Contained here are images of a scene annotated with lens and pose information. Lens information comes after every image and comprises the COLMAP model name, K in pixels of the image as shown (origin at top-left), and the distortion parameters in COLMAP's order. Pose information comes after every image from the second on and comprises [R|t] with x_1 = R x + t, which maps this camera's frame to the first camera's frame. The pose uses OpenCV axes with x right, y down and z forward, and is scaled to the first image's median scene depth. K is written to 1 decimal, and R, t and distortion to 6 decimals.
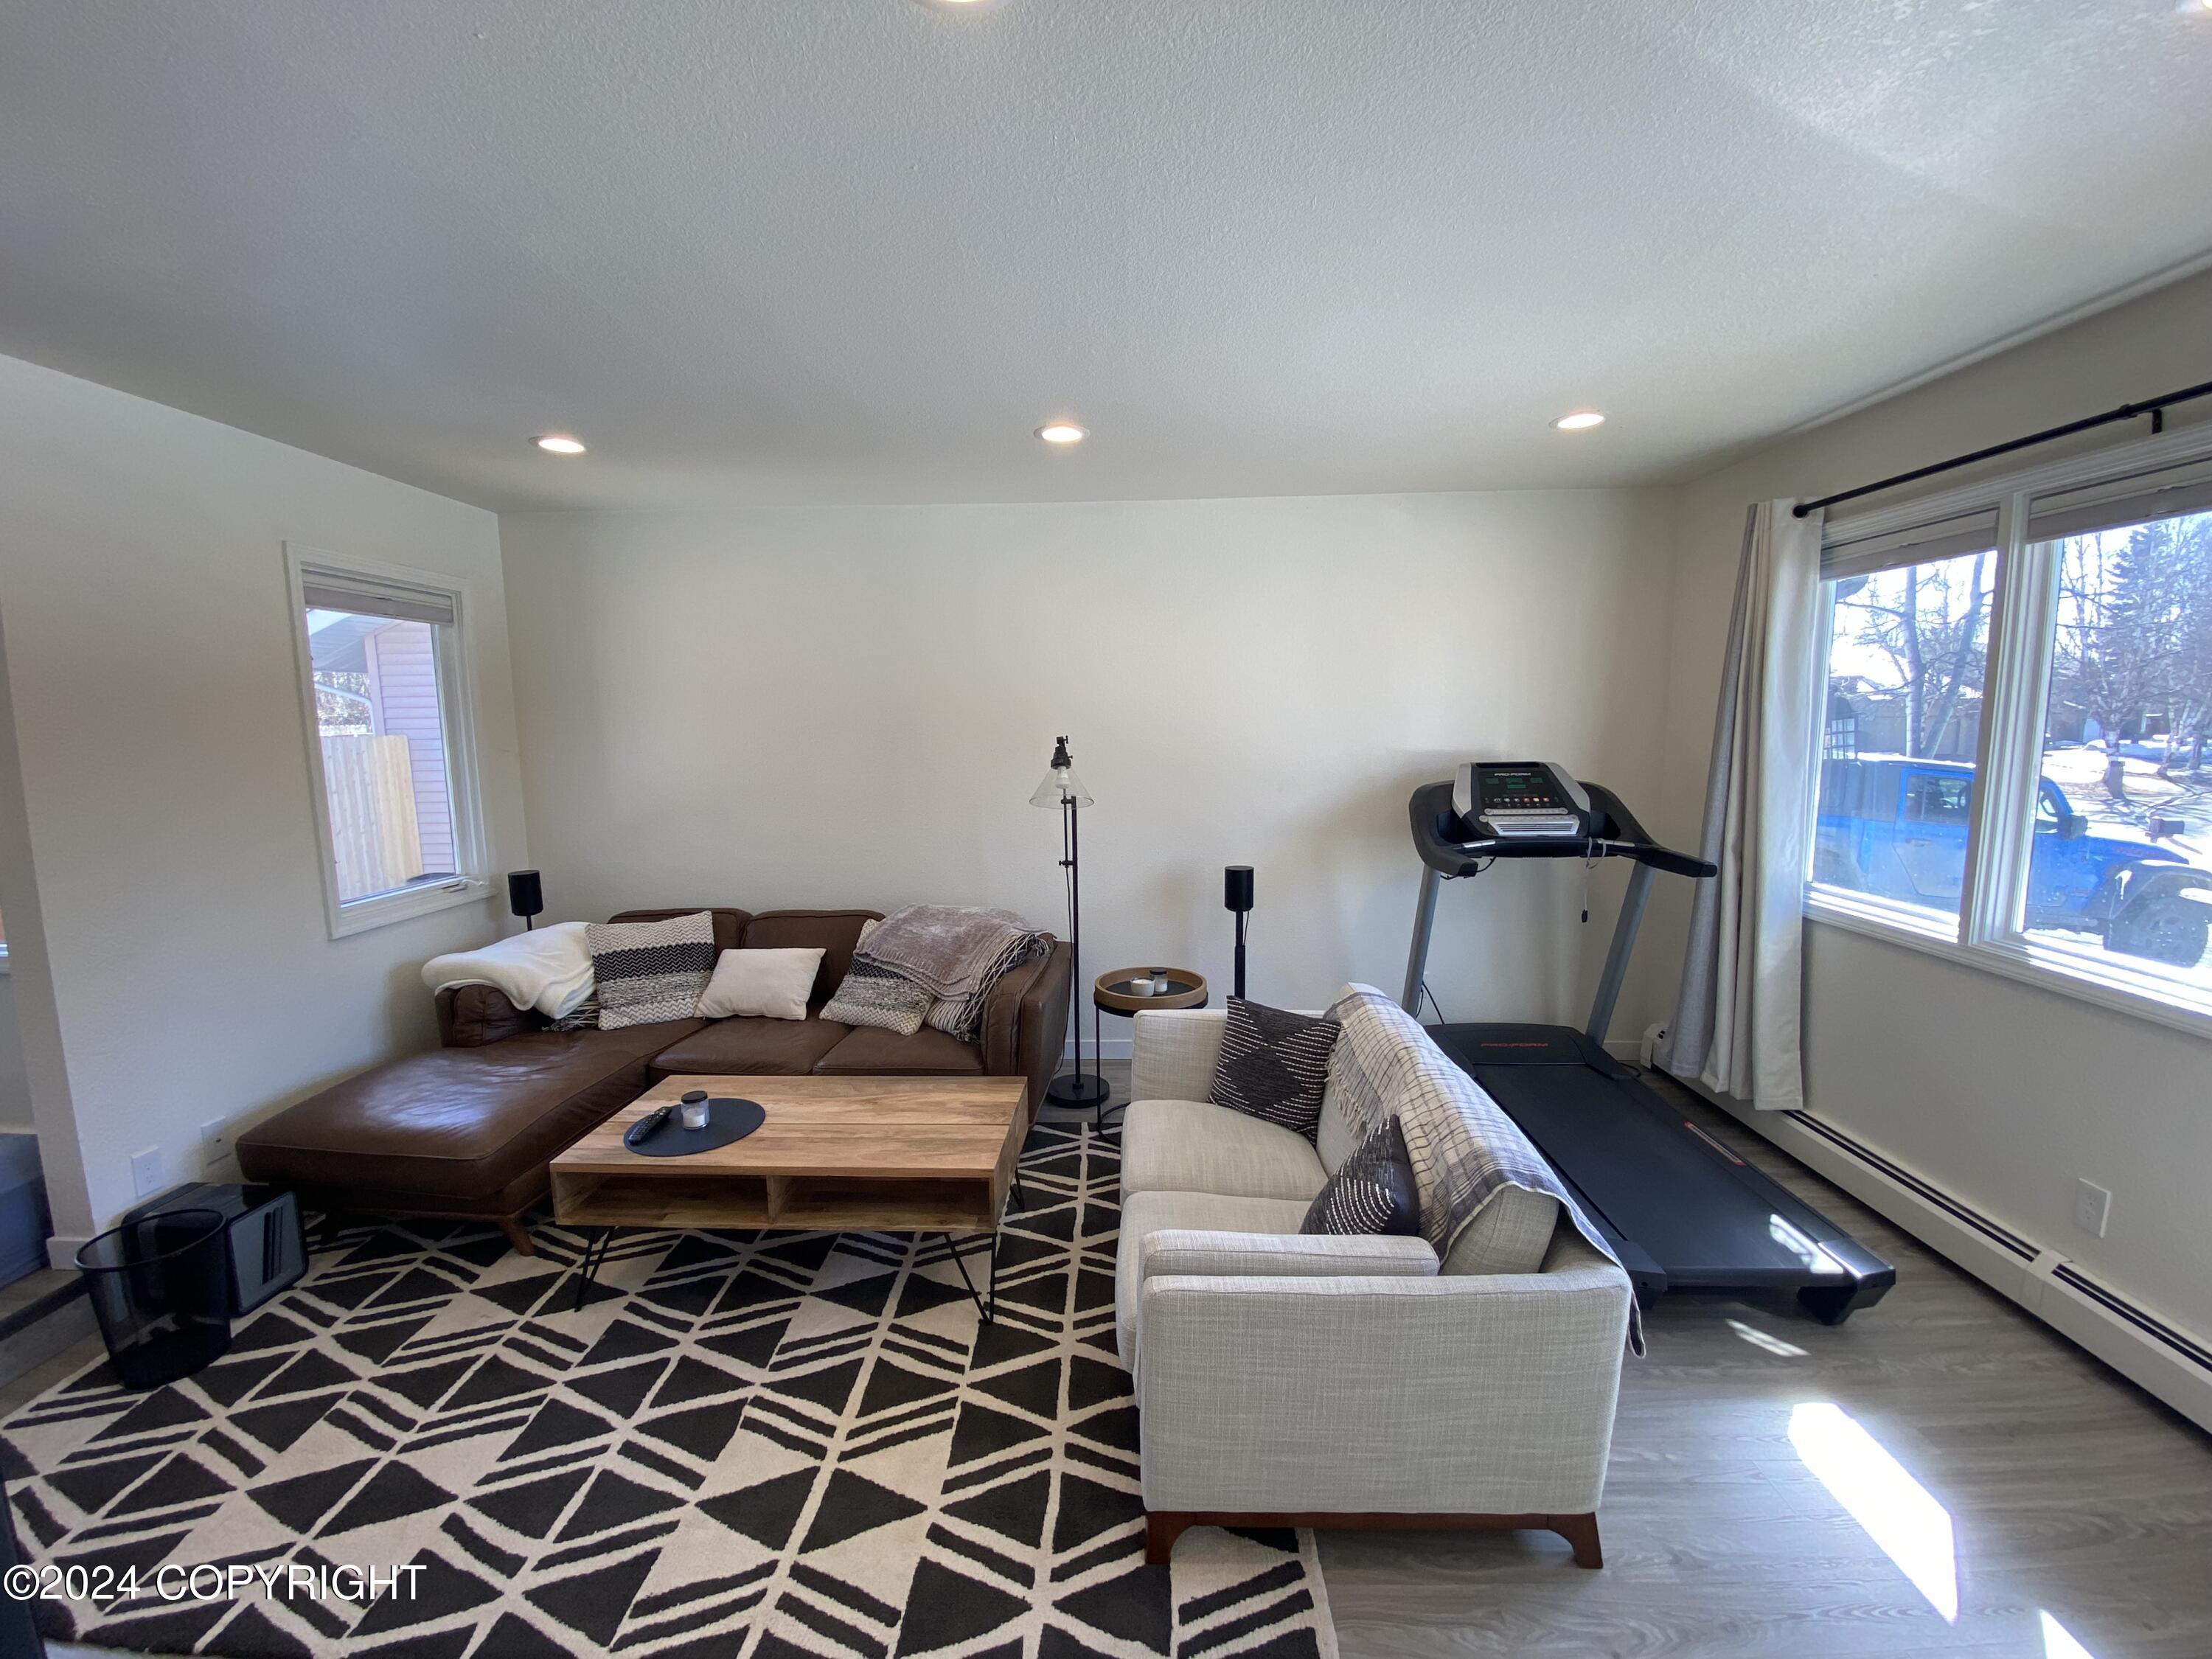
lens RADIAL K [[898.4, 0, 1105.5], [0, 898.4, 827.1], [0, 0, 1]] dist [-0.007175, -0.007305]
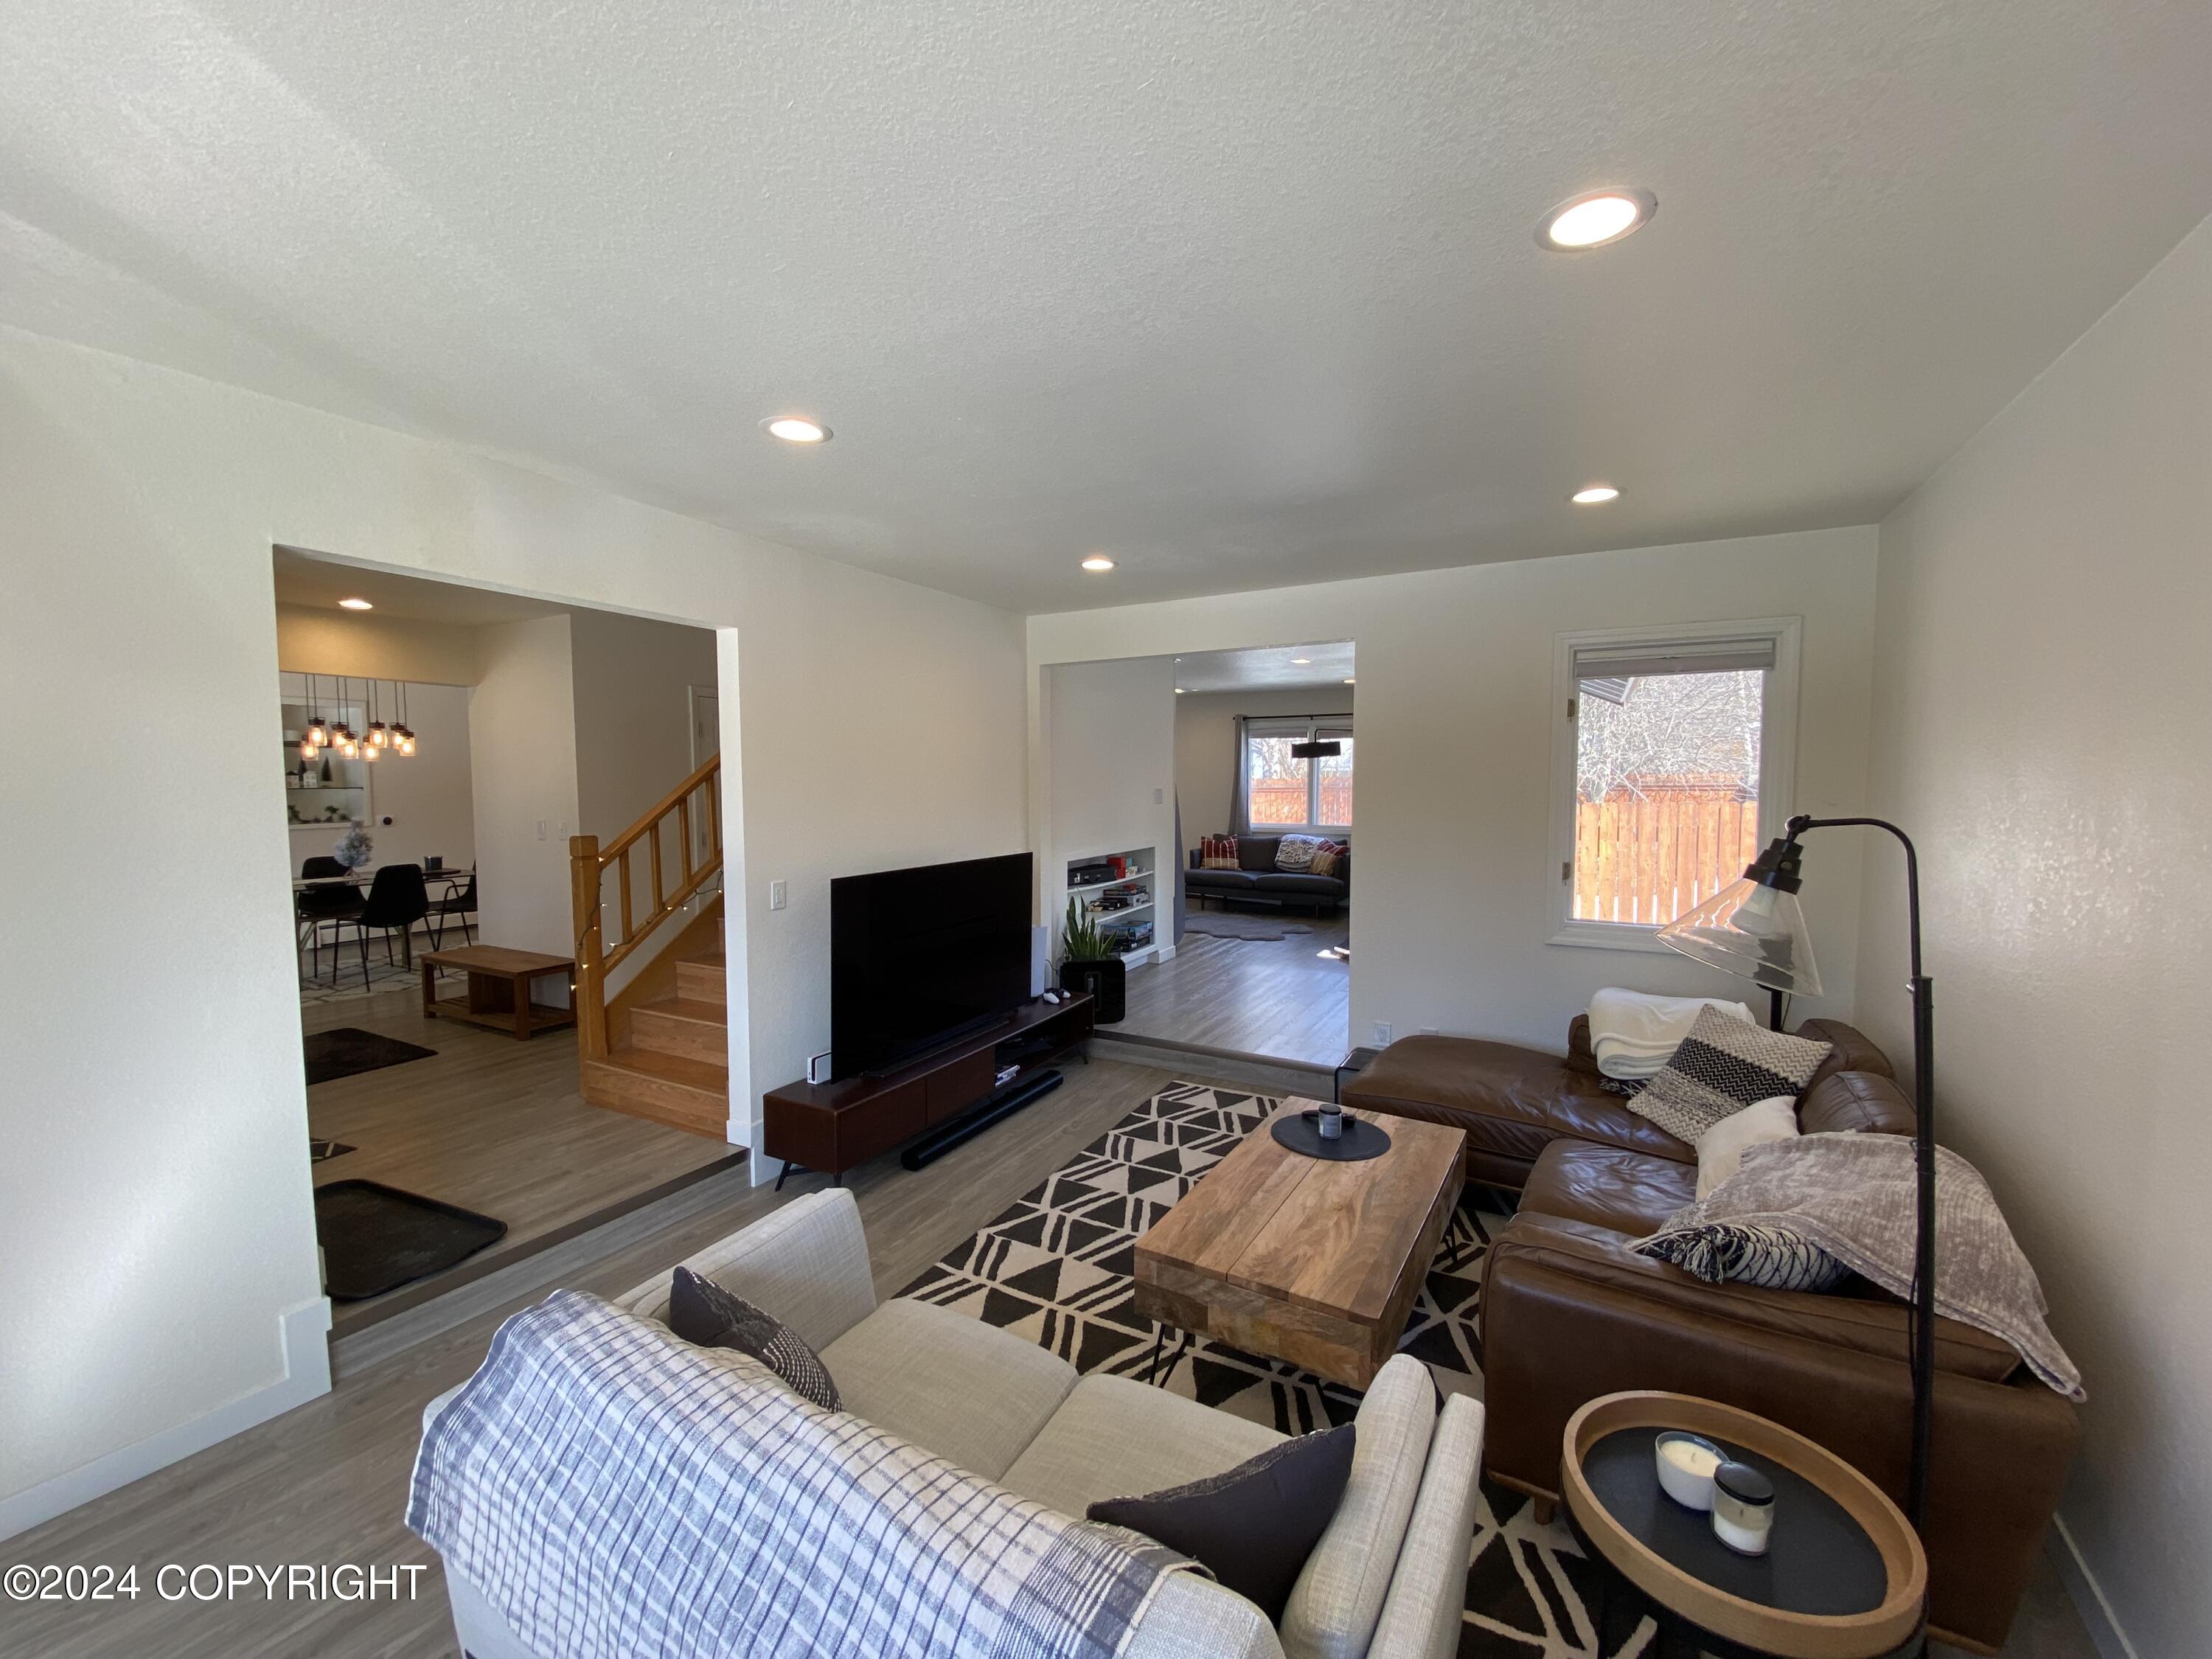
lens RADIAL K [[898.4, 0, 1124.3], [0, 898.4, 841.2], [0, 0, 1]] dist [-0.007175, -0.007305]
pose [[-0.452389, 0.079505, -0.888270, 0.825473], [-0.094286, 0.986172, 0.136287, -0.211155], [0.886823, 0.145406, -0.438637, 1.591164]]
